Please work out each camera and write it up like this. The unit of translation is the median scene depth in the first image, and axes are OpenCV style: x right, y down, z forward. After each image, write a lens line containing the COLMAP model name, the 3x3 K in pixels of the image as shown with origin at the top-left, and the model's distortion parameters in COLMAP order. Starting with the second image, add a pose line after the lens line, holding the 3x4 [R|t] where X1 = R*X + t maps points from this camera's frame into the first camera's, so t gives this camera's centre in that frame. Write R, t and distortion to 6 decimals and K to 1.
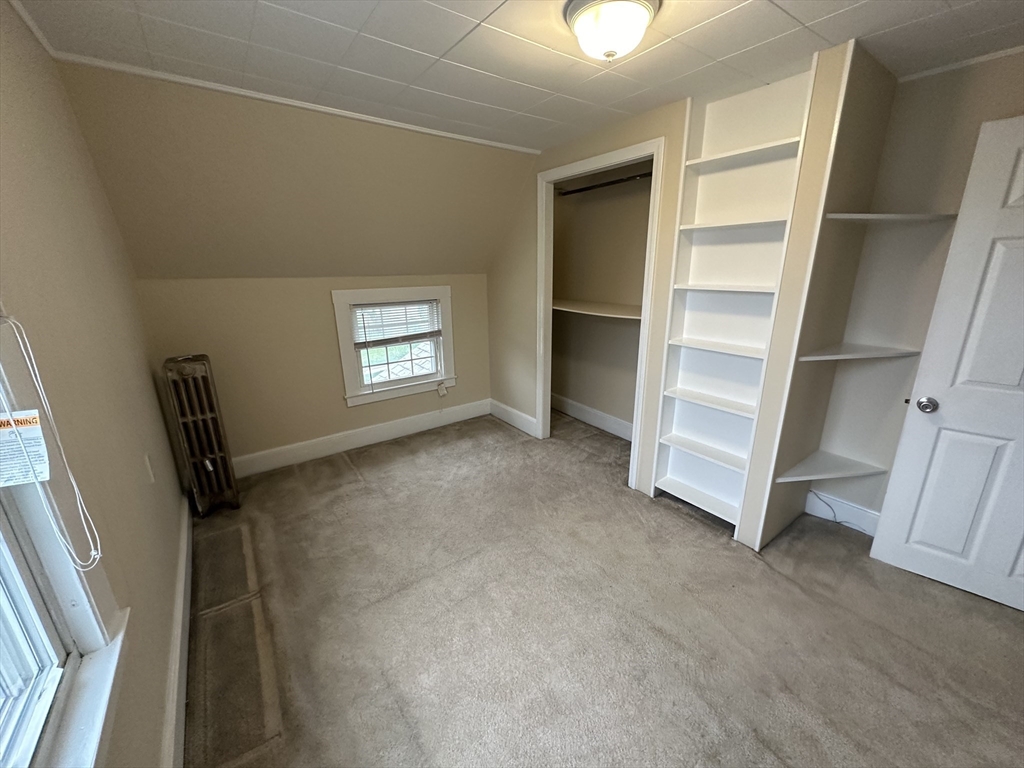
lens RADIAL K [[407.0, 0, 512.0], [0, 407.0, 384.0], [0, 0, 1]] dist [-0.001052, -0.000130]
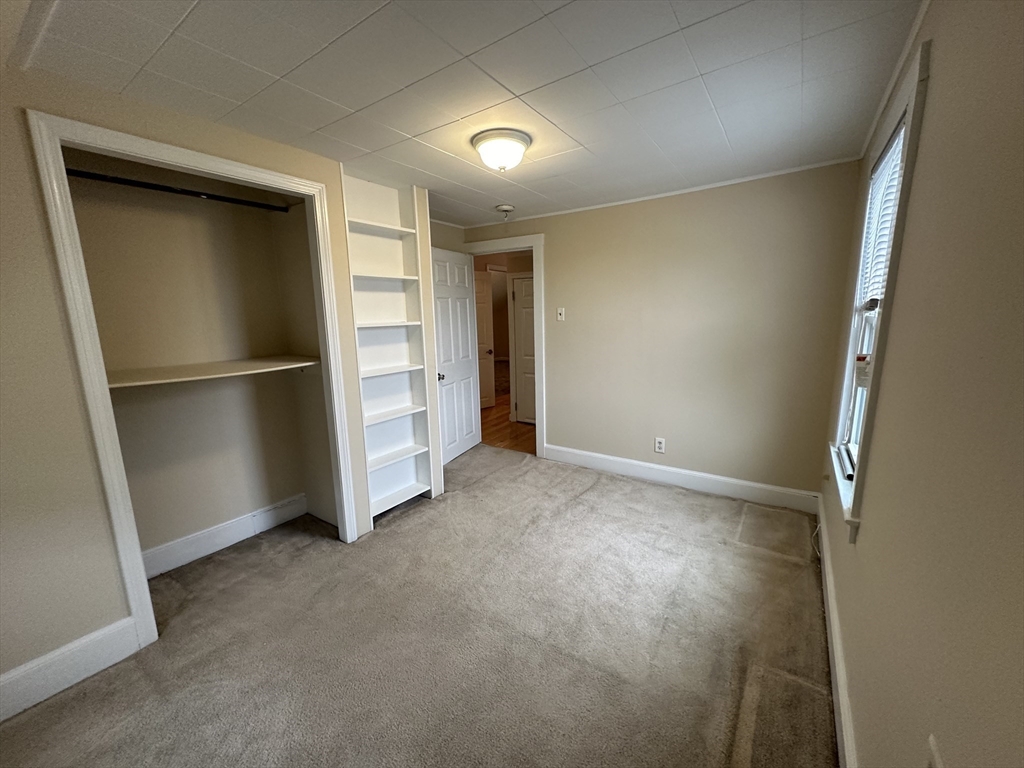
lens RADIAL K [[407.0, 0, 512.0], [0, 407.0, 384.0], [0, 0, 1]] dist [-0.001052, -0.000130]
pose [[-0.333639, -0.150537, 0.930604, -0.789590], [0.283874, 0.925303, 0.251454, -0.257034], [-0.898944, 0.348069, -0.265984, 0.988277]]
